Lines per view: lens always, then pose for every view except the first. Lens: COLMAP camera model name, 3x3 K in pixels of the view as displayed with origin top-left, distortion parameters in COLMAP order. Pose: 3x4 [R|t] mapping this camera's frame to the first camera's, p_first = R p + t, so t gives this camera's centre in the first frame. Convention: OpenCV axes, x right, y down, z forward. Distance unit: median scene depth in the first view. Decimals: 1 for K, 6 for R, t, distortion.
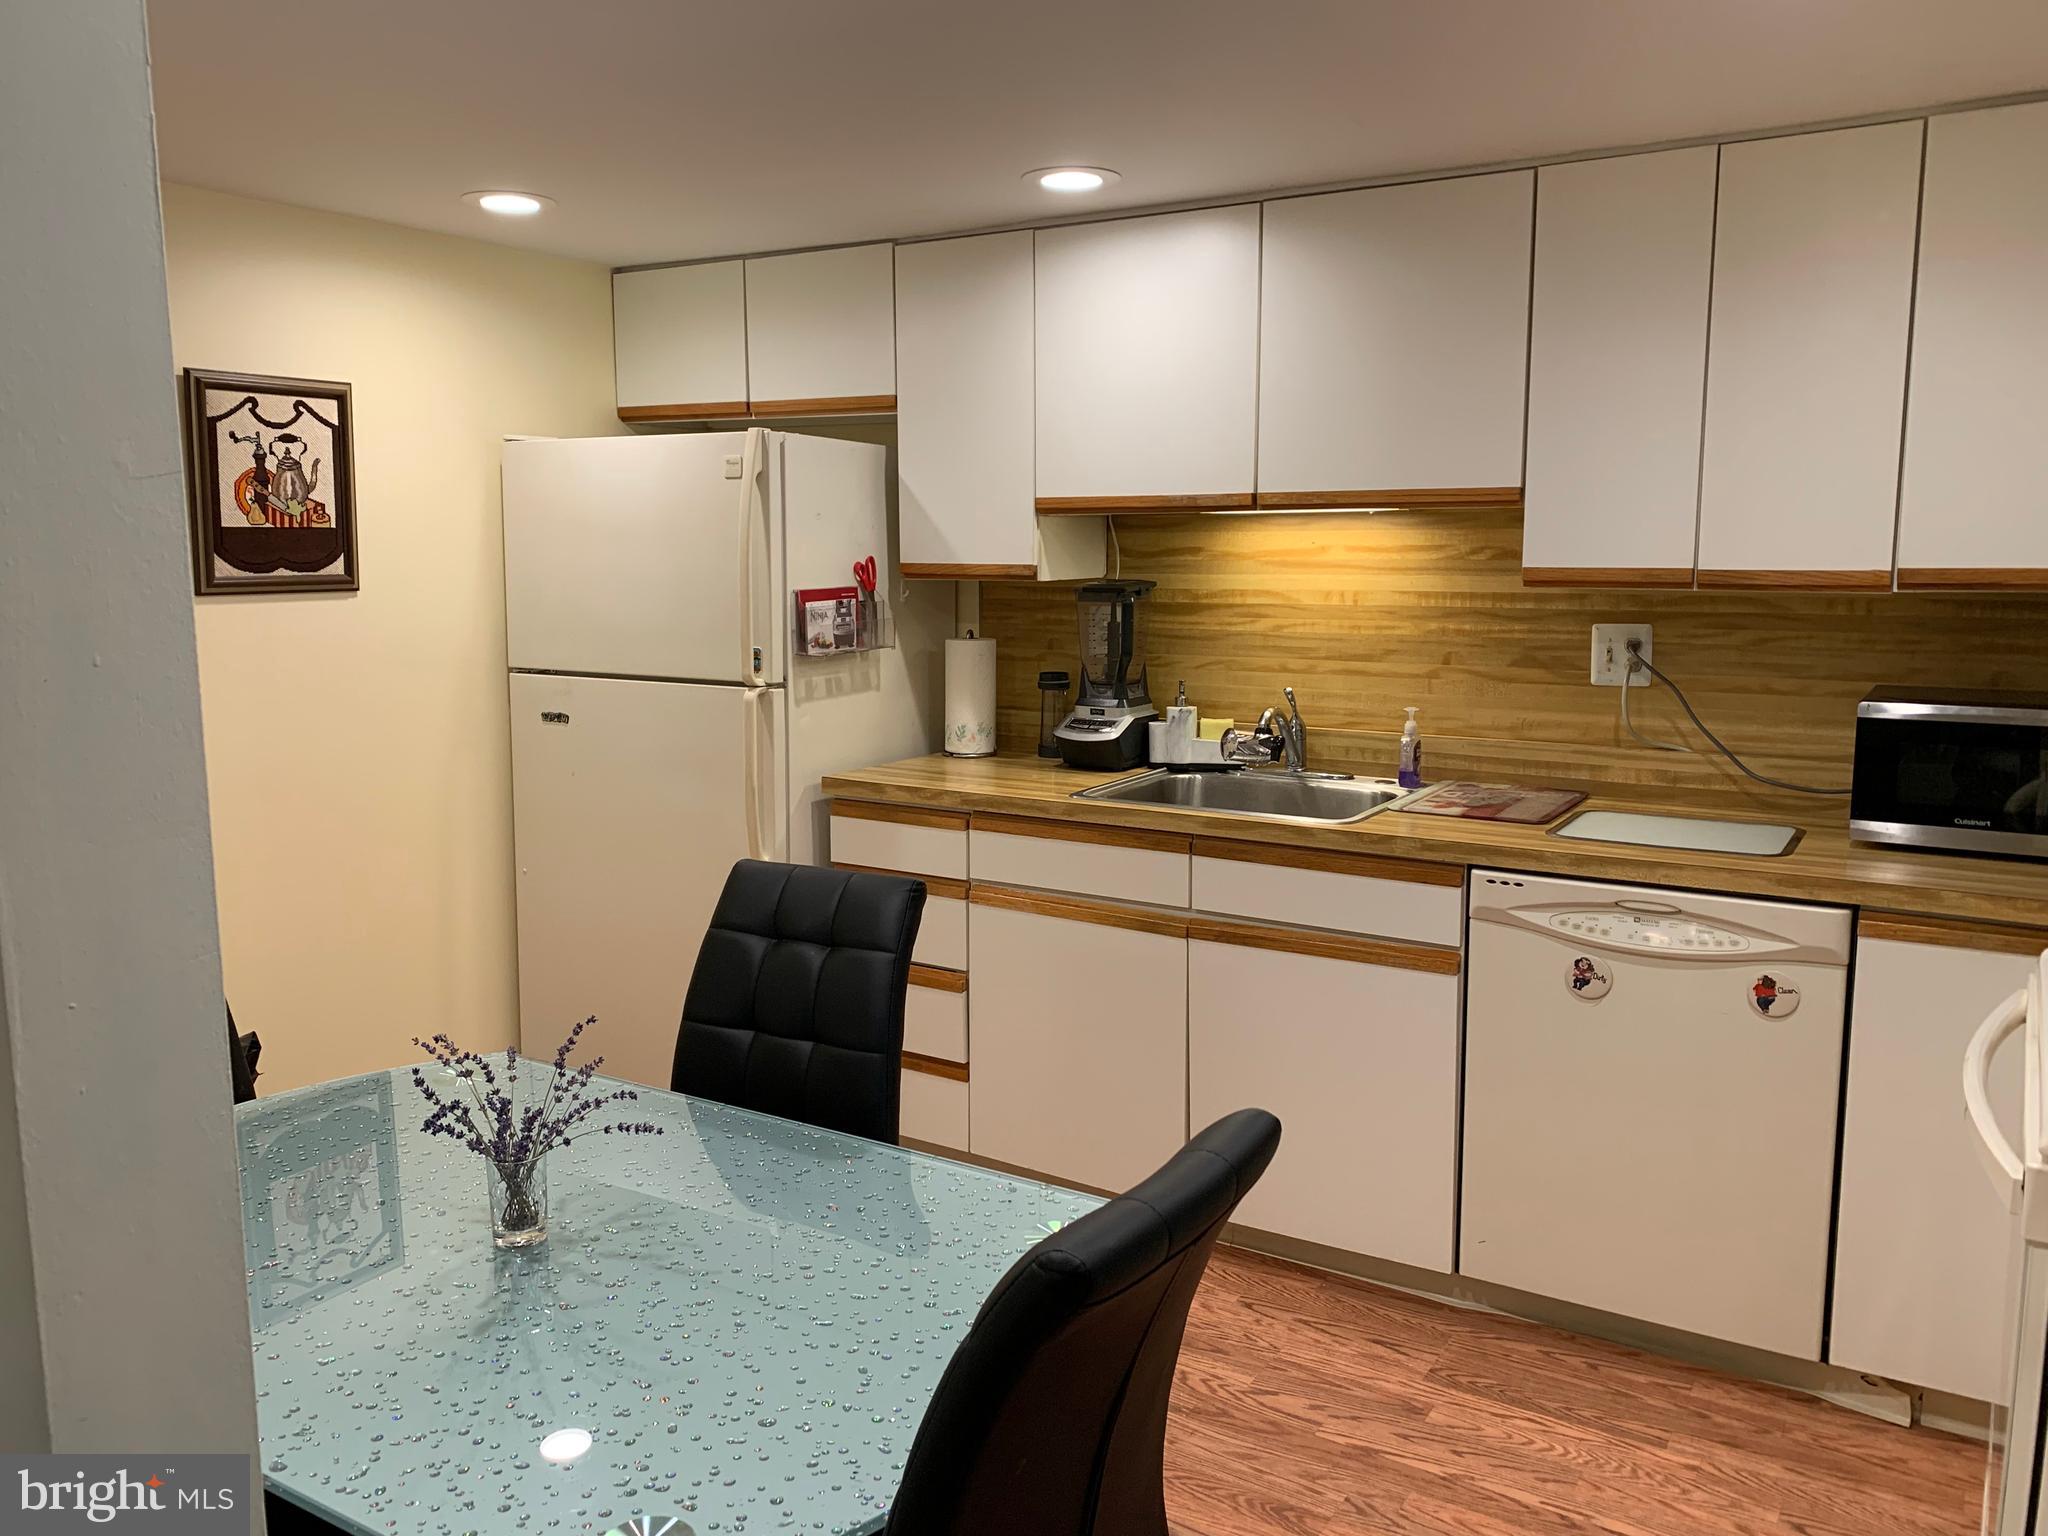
lens RADIAL K [[1591.2, 0, 1020.5], [0, 1591.2, 763.4], [0, 0, 1]] dist [-0.002093, -0.000226]
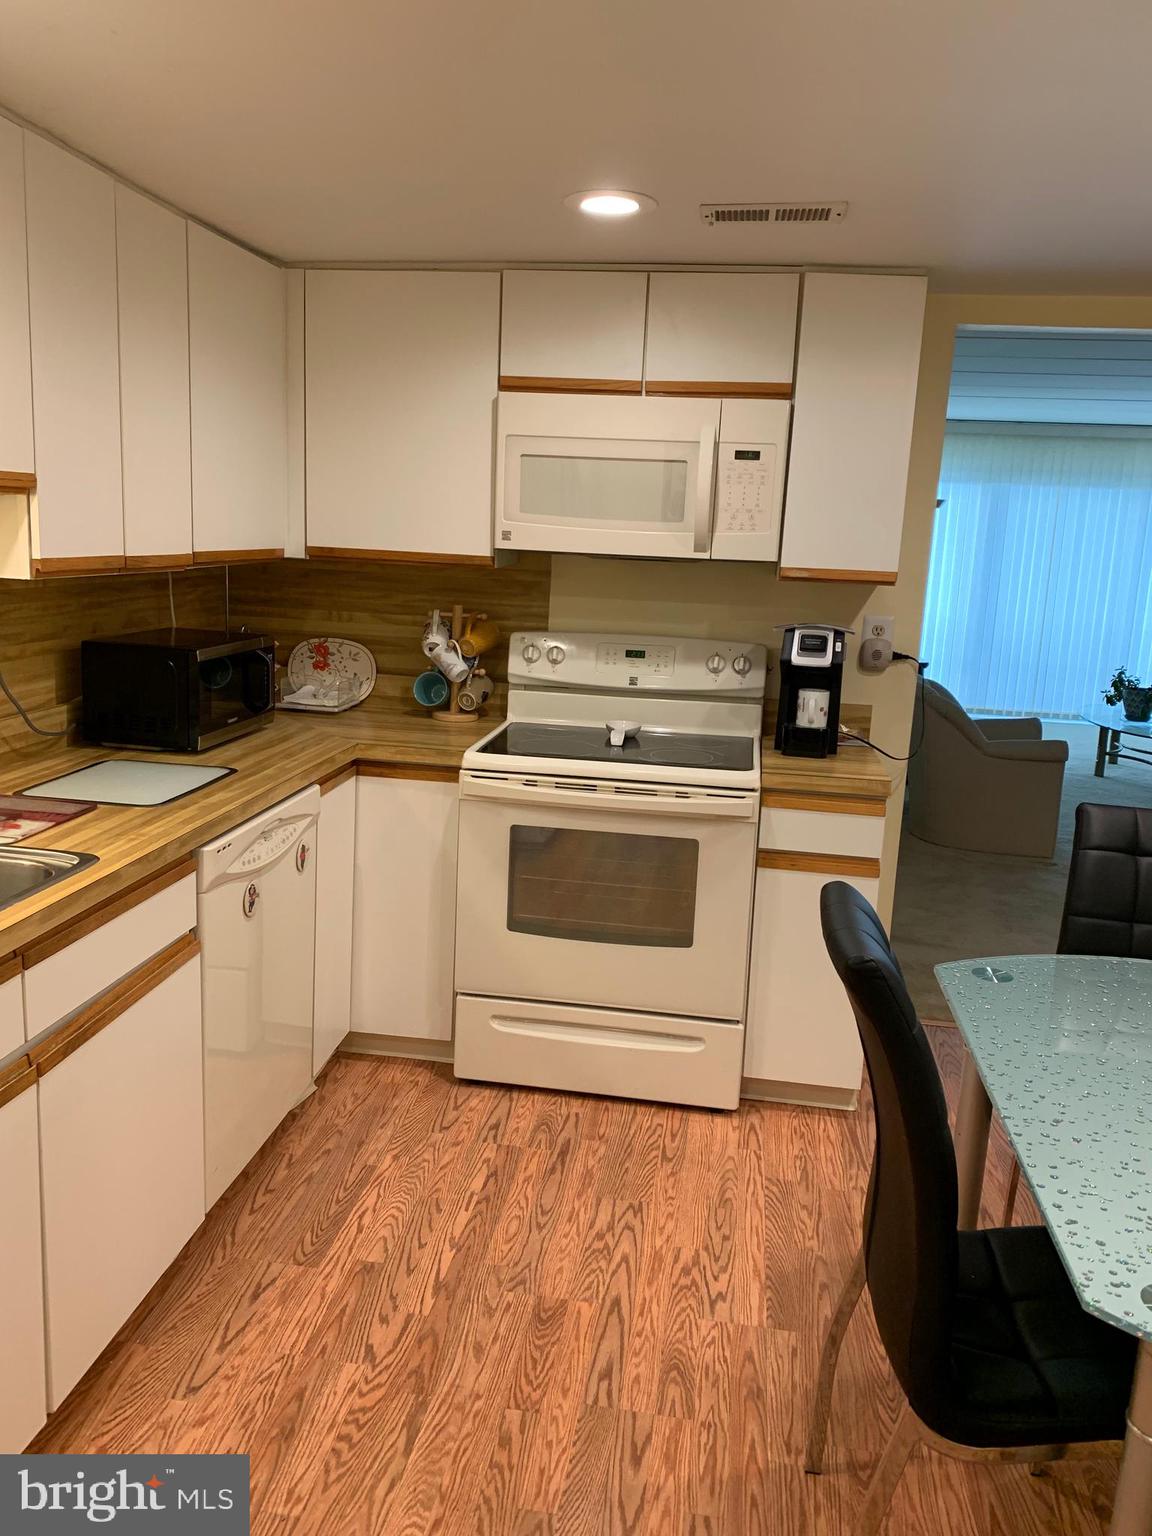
lens RADIAL K [[1193.4, 0, 570.4], [0, 1193.4, 767.4], [0, 0, 1]] dist [-0.002093, -0.000226]
pose [[-0.407265, -0.200811, 0.890960, -0.534435], [0.086372, 0.962688, 0.256459, -0.176201], [-0.909217, 0.181401, -0.374724, 1.103537]]
